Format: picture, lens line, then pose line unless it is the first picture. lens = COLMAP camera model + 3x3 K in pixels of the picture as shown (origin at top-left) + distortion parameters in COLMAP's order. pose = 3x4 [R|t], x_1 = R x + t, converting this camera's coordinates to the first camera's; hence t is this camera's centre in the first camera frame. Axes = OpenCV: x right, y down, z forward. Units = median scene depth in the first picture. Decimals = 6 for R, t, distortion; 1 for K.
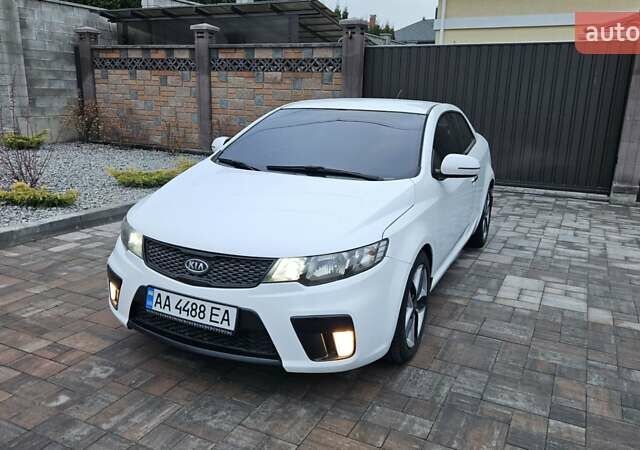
lens RADIAL K [[533.4, 0, 315.0], [0, 533.4, 219.9], [0, 0, 1]] dist [0.057007, -0.030975]
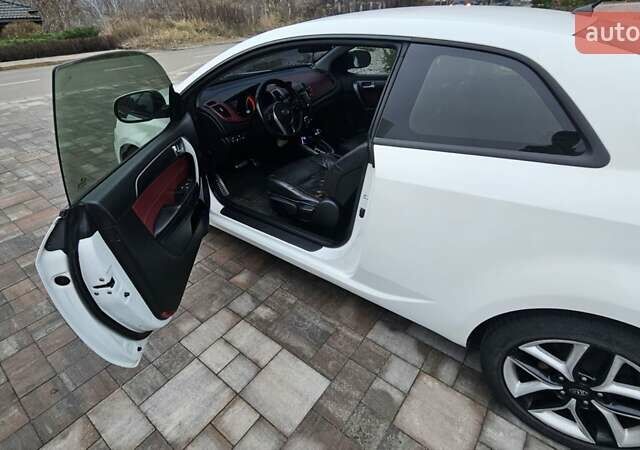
lens RADIAL K [[329.7, 0, 318.0], [0, 329.7, 225.0], [0, 0, 1]] dist [-0.003138, 0.002339]
pose [[-0.187726, 0.528094, -0.828176, 0.673852], [-0.211529, 0.801646, 0.559124, -0.257420], [0.959174, 0.280146, -0.038782, 1.163364]]
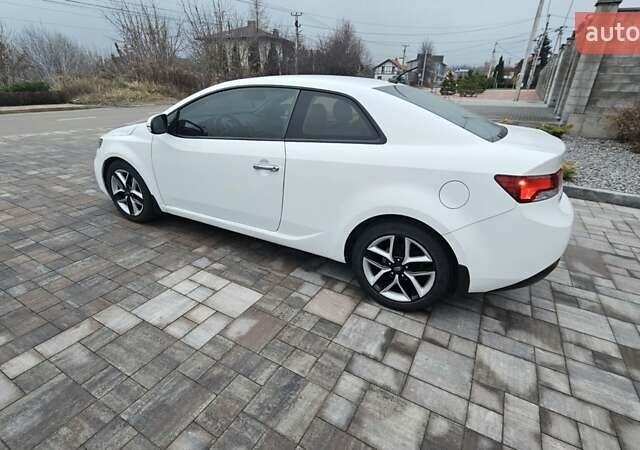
lens RADIAL K [[329.7, 0, 318.5], [0, 329.7, 224.8], [0, 0, 1]] dist [-0.003138, 0.002339]
pose [[-0.041197, 0.379586, -0.924239, 0.957252], [-0.264500, 0.887880, 0.376443, -0.255742], [0.963505, 0.259969, 0.063822, 1.242706]]
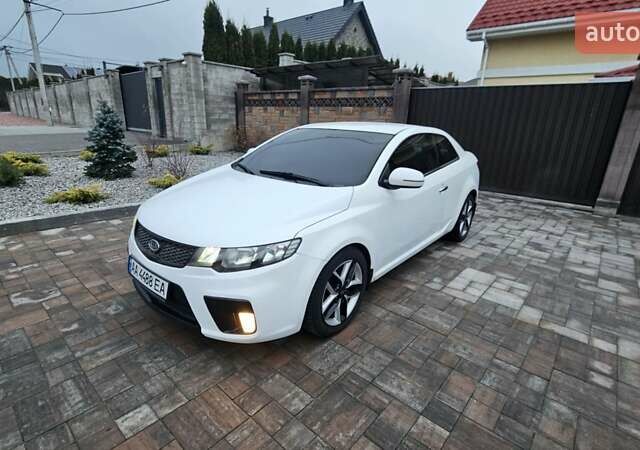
lens RADIAL K [[329.7, 0, 319.0], [0, 329.7, 226.4], [0, 0, 1]] dist [-0.003138, 0.002339]
pose [[0.967907, 0.086388, -0.235994, 0.238177], [-0.070119, 0.994601, 0.076495, -0.033459], [0.241328, -0.057493, 0.968739, 0.216518]]
